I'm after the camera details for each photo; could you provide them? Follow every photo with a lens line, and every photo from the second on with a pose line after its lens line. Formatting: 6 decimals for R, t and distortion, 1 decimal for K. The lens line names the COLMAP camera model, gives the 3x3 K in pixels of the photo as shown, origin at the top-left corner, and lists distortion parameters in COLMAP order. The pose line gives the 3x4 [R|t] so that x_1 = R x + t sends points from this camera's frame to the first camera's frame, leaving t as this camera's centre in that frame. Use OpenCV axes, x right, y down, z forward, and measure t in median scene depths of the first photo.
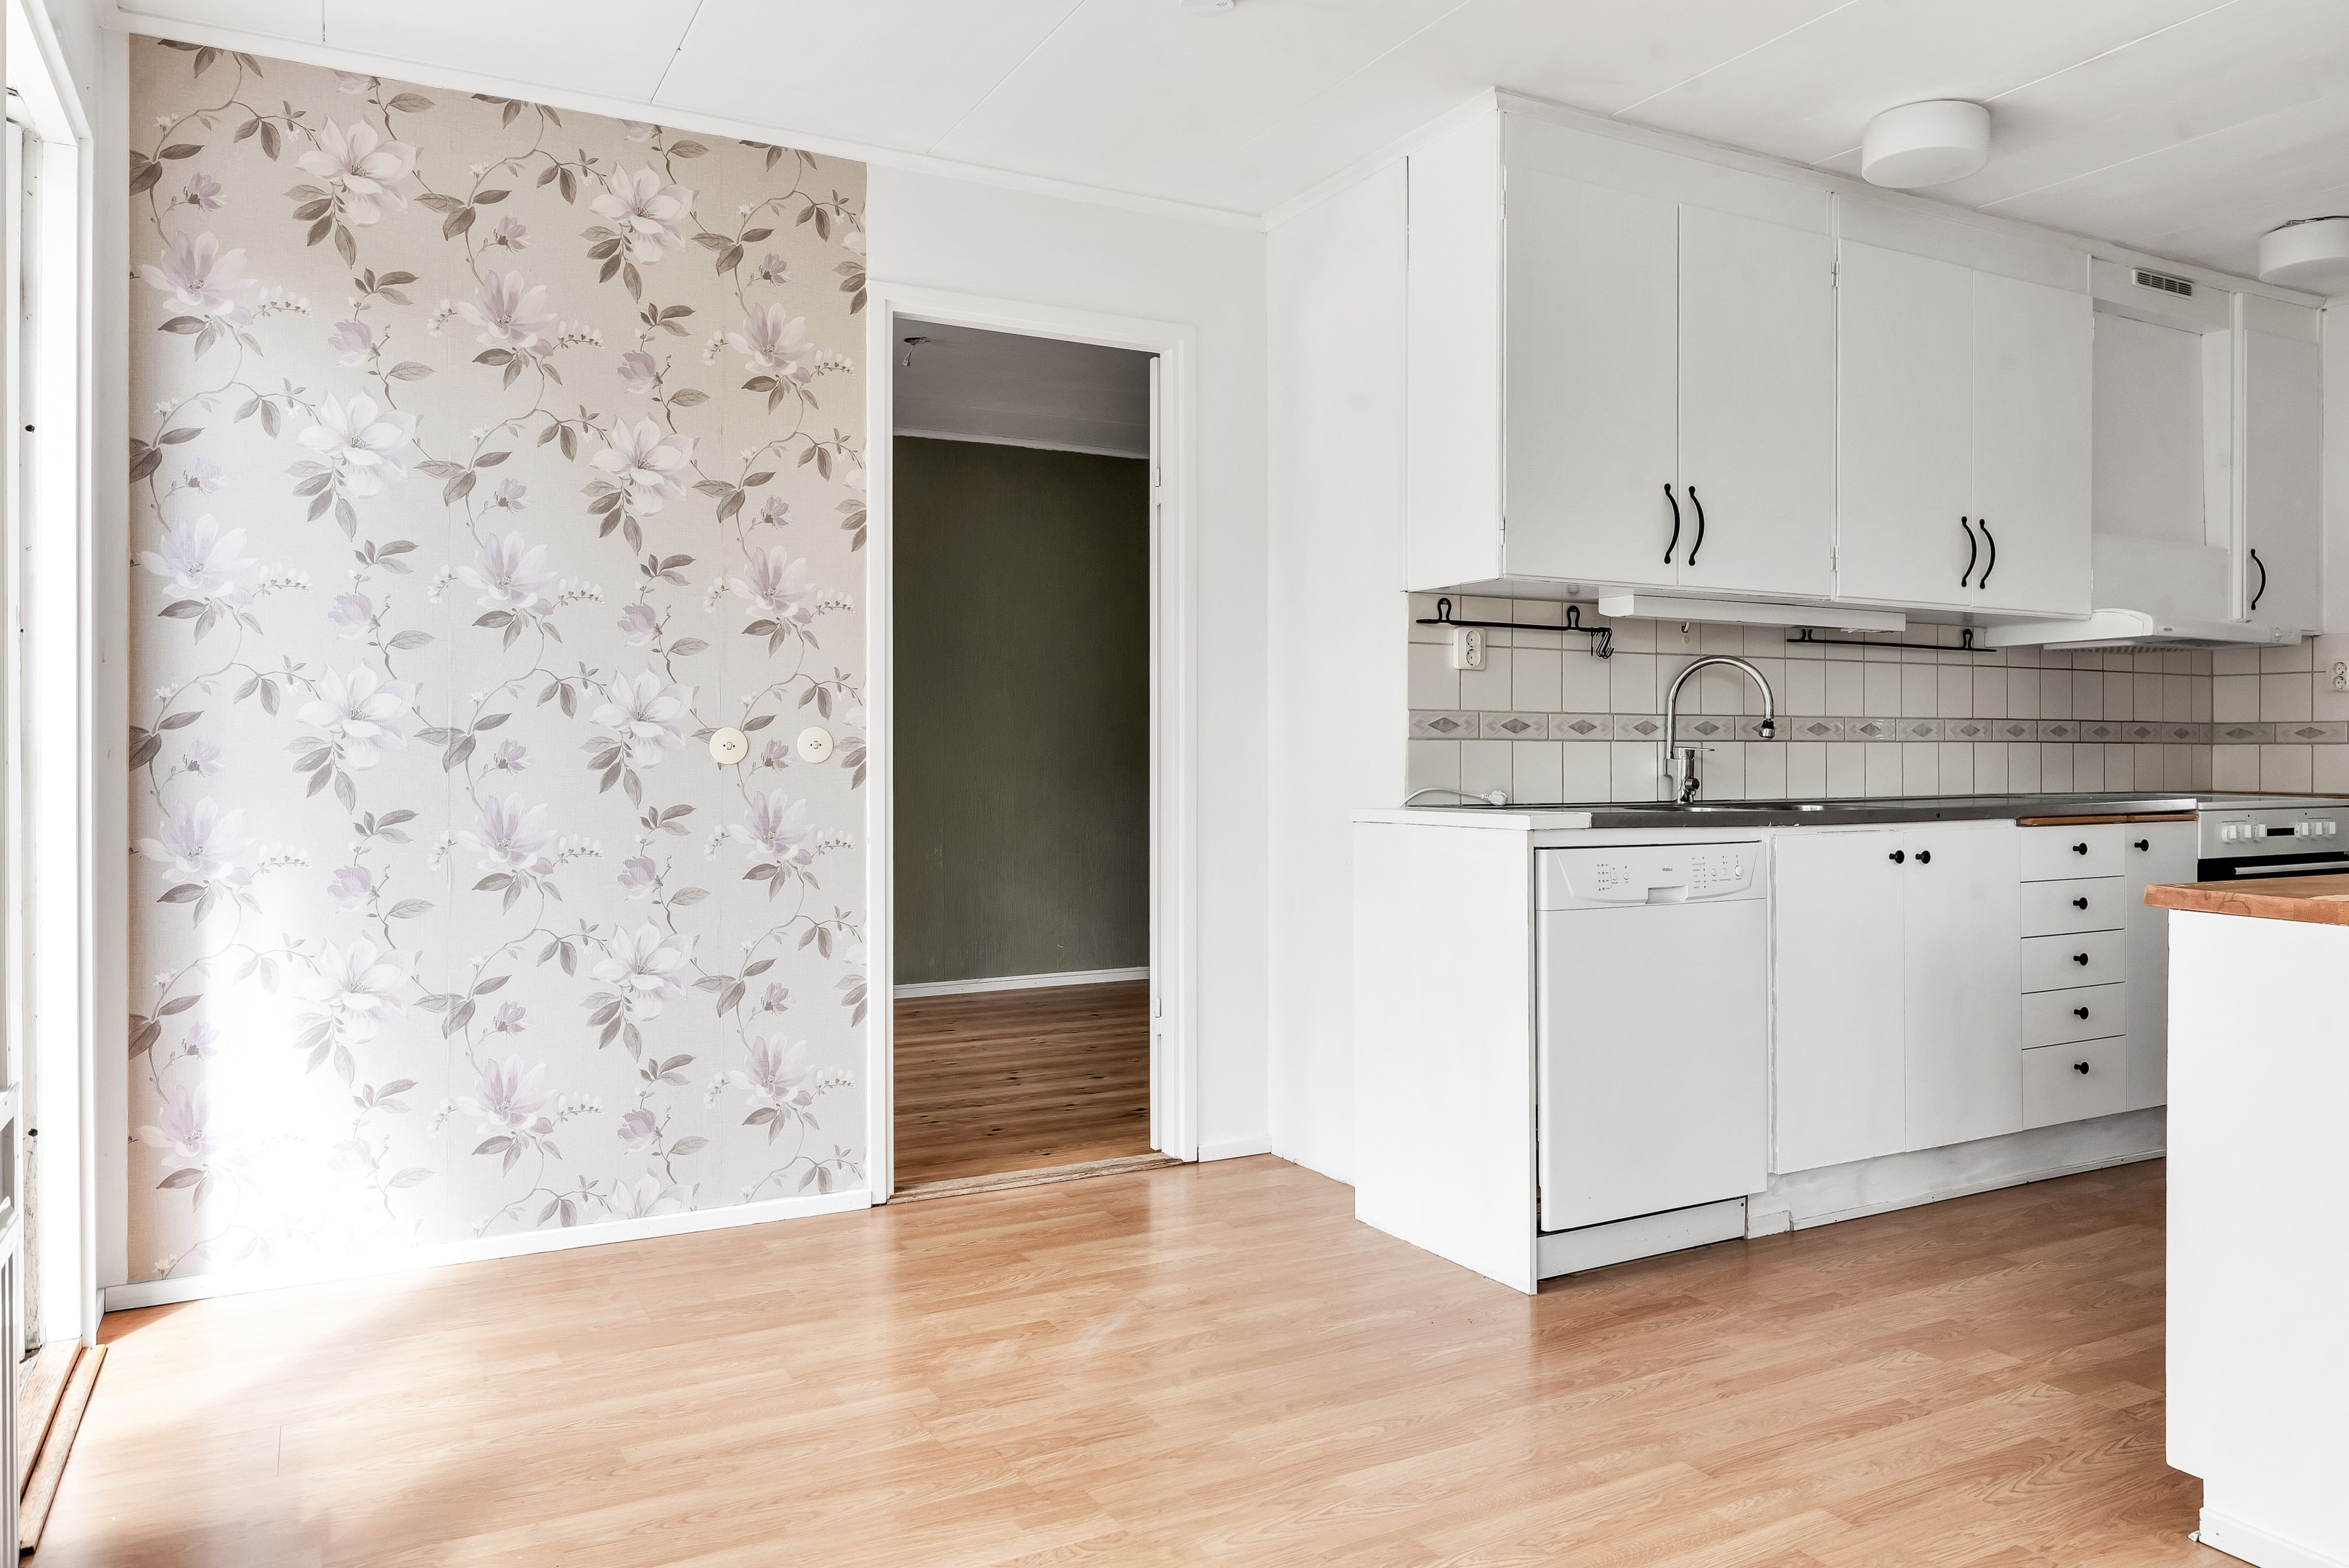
lens RADIAL K [[1644.9, 0, 1182.8], [0, 1644.9, 763.8], [0, 0, 1]] dist [-0.001235, 0.002055]
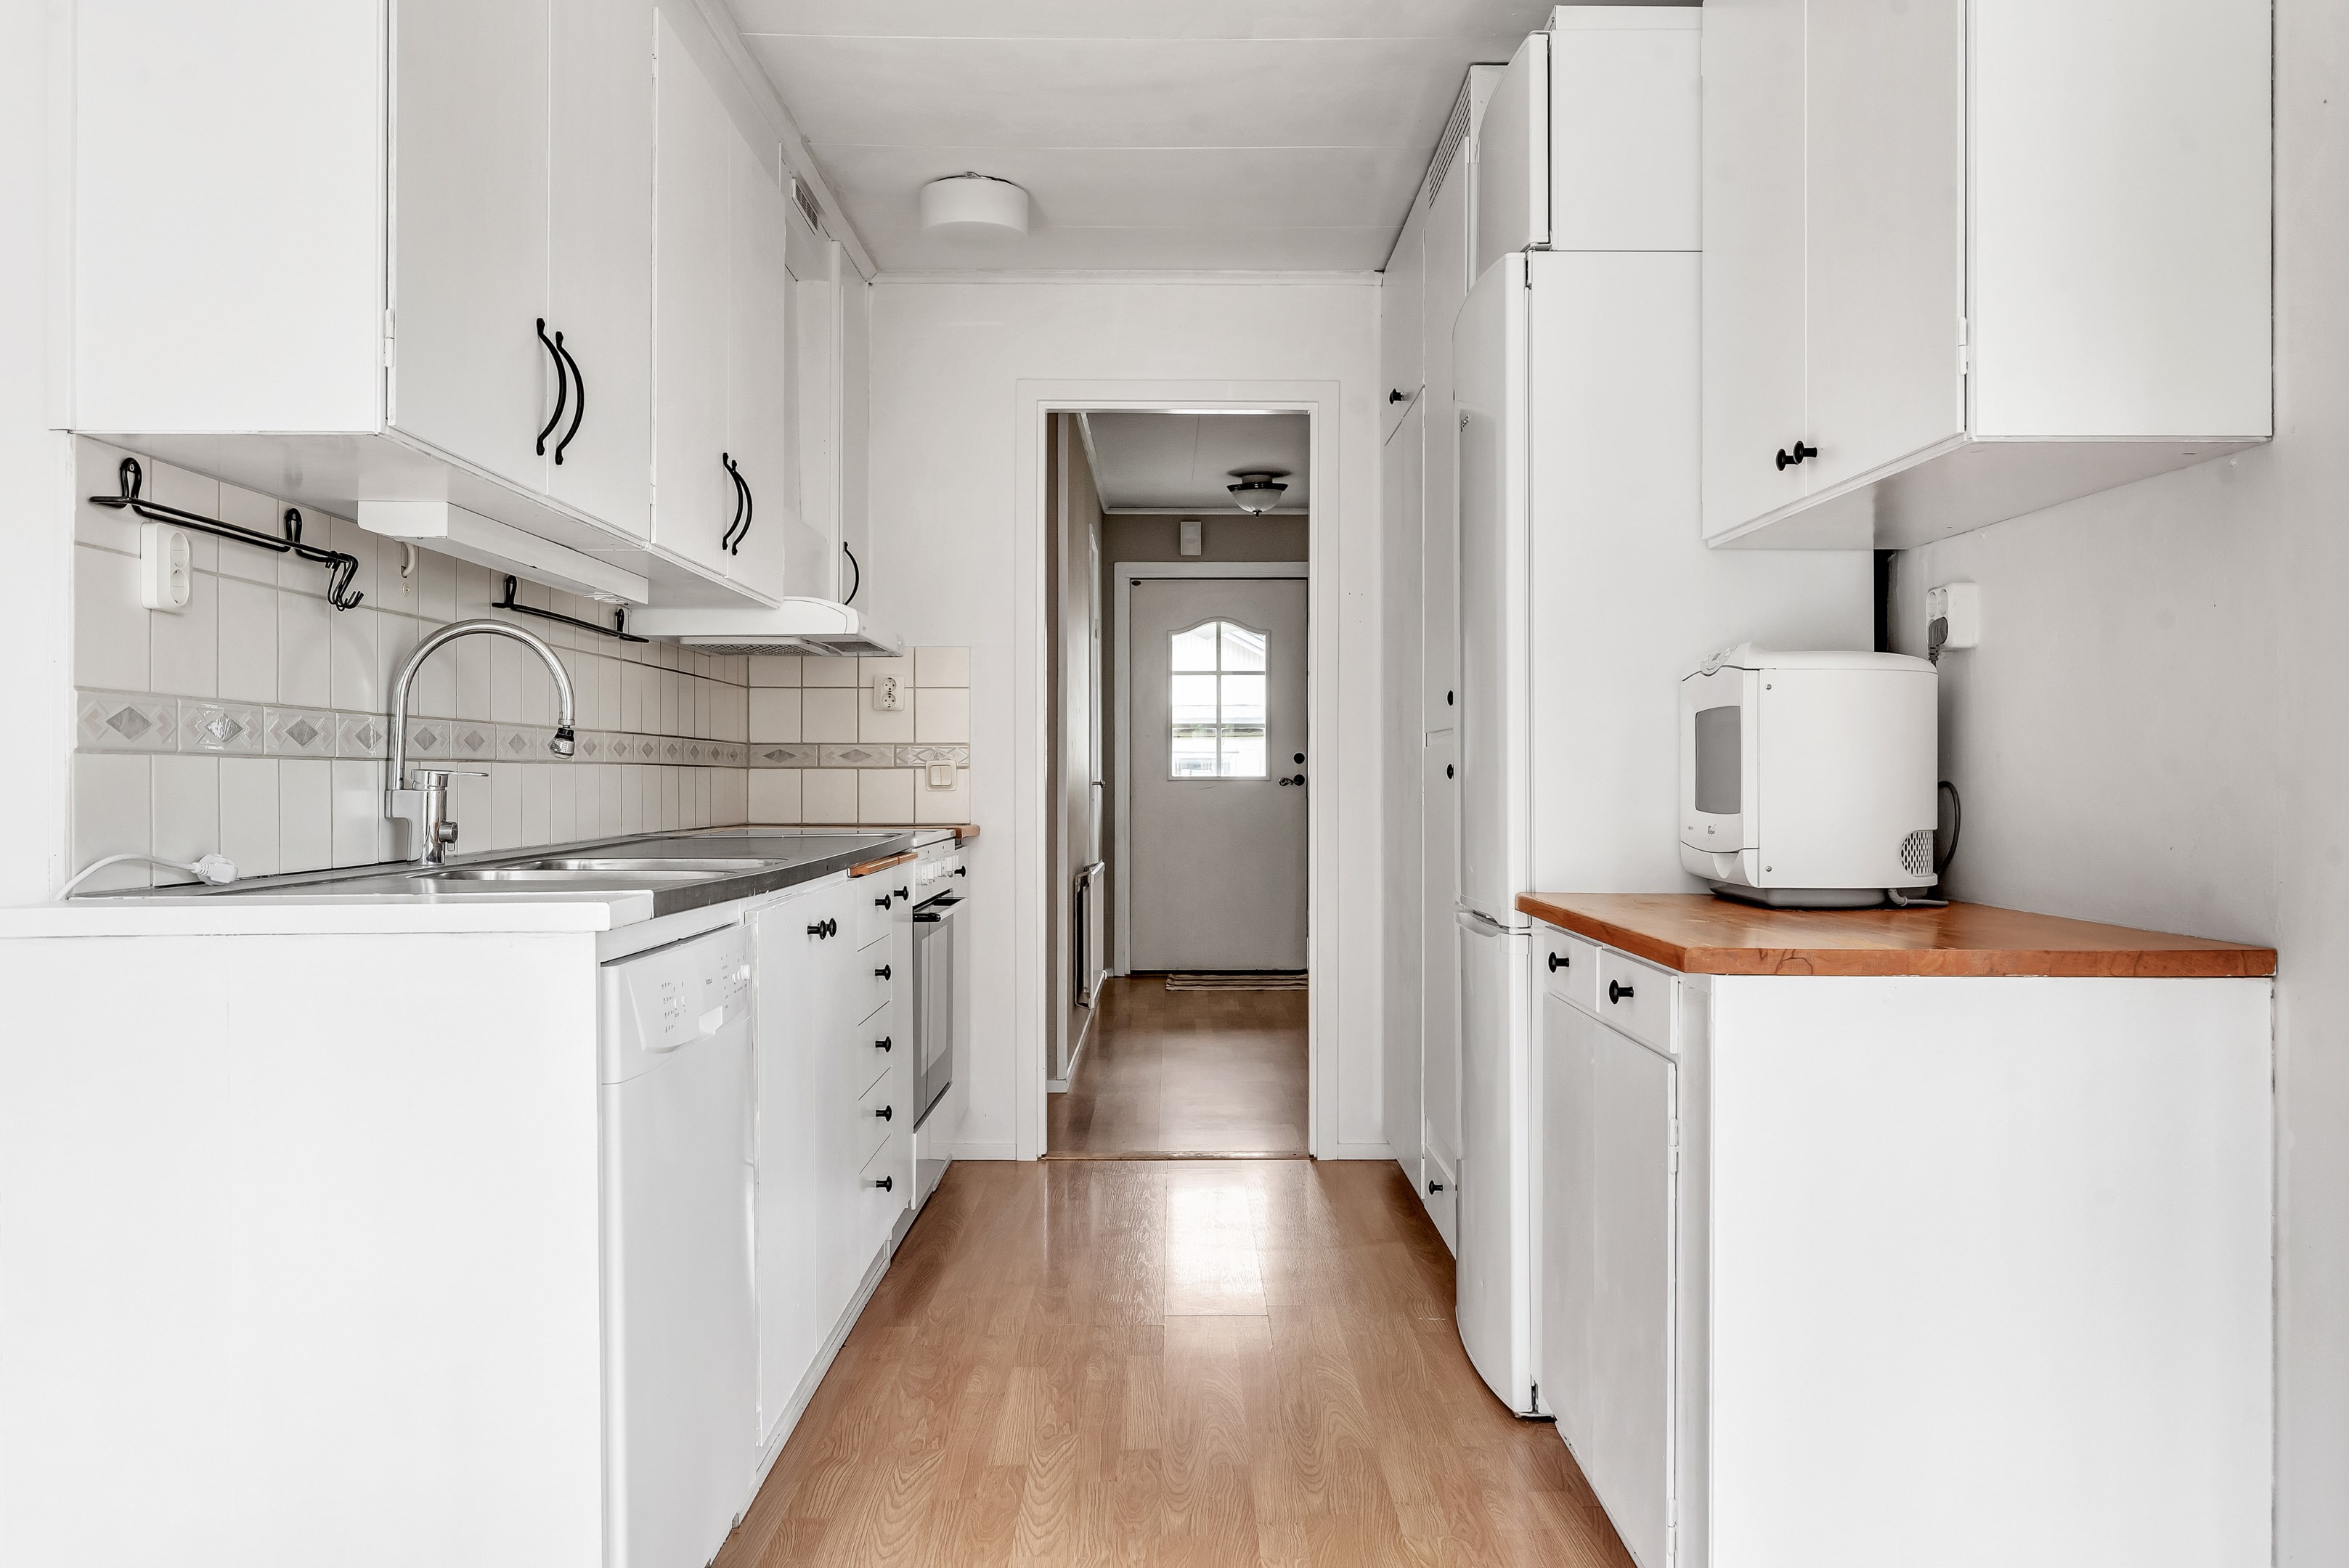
lens RADIAL K [[1915.4, 0, 1182.7], [0, 1915.4, 777.4], [0, 0, 1]] dist [0.009267, 0.001170]
pose [[0.464094, 0.000870, 0.885786, -0.205337], [0.002667, 0.999994, -0.002379, -0.005838], [-0.885782, 0.003467, 0.464088, 0.494461]]
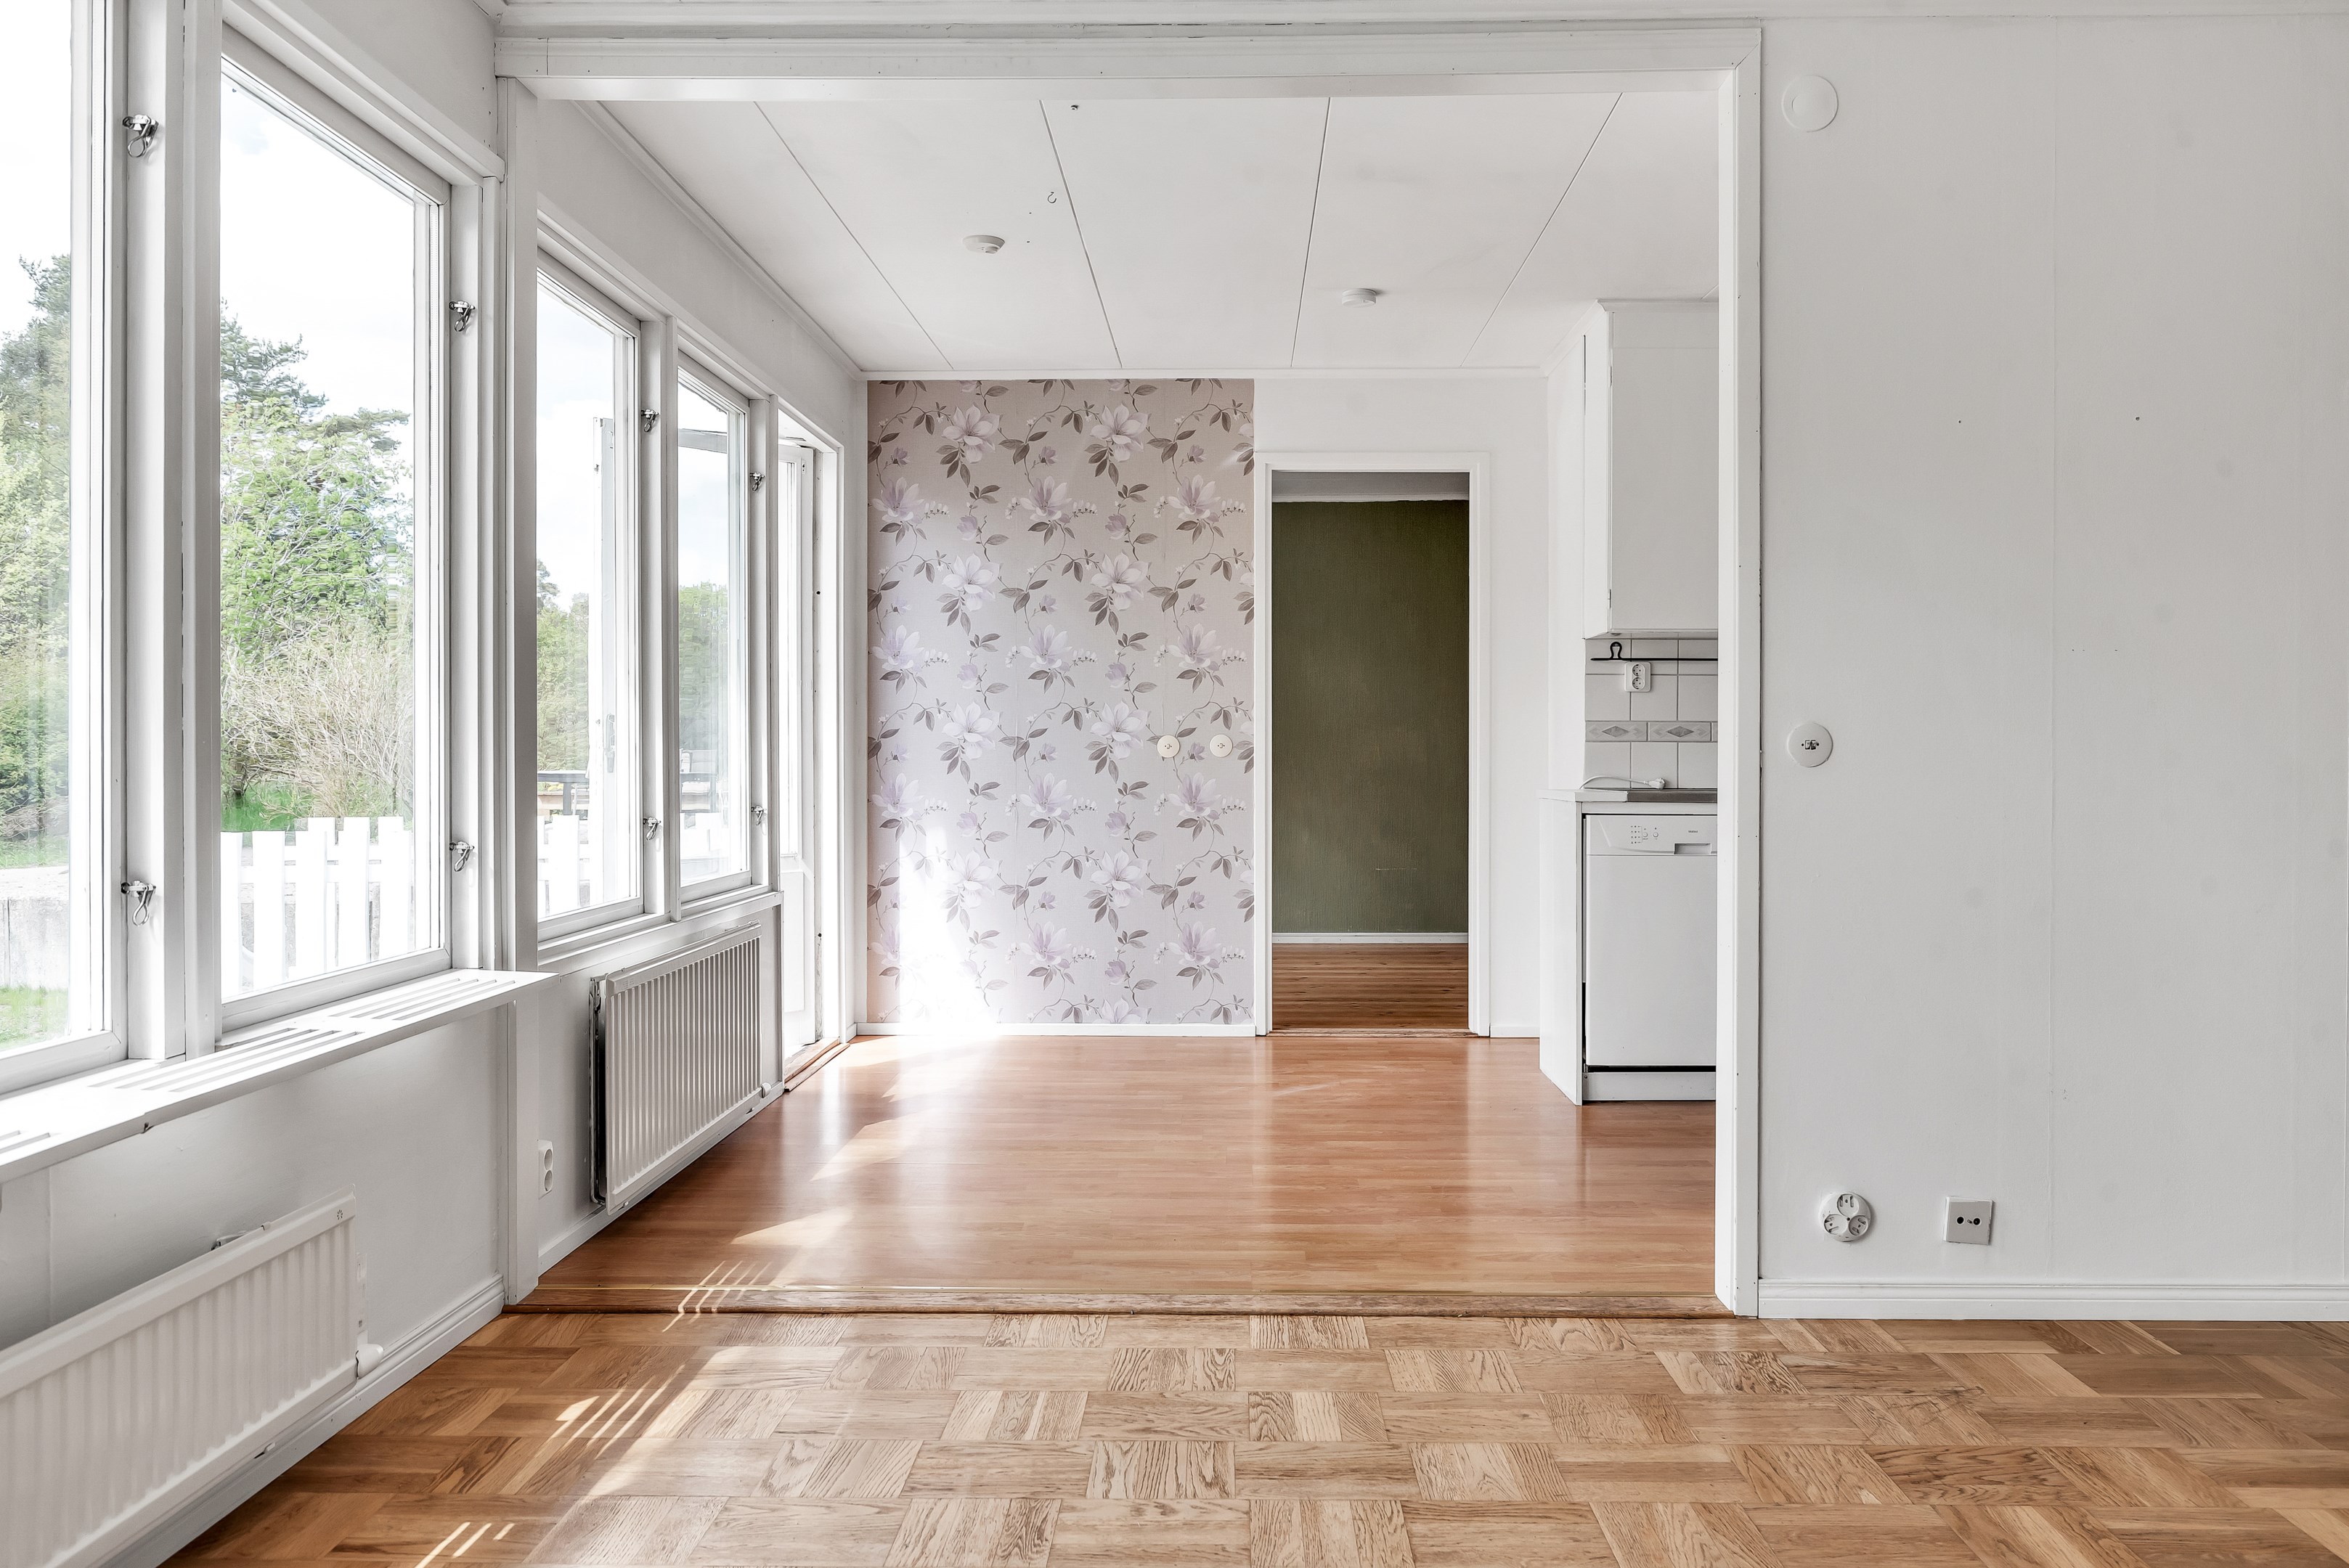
lens RADIAL K [[1915.4, 0, 1177.9], [0, 1915.4, 782.1], [0, 0, 1]] dist [0.009267, 0.001170]
pose [[0.852632, 0.010288, -0.522411, 0.739056], [-0.003175, 0.999890, 0.014510, -0.002953], [0.522503, -0.010713, 0.852570, -0.639837]]
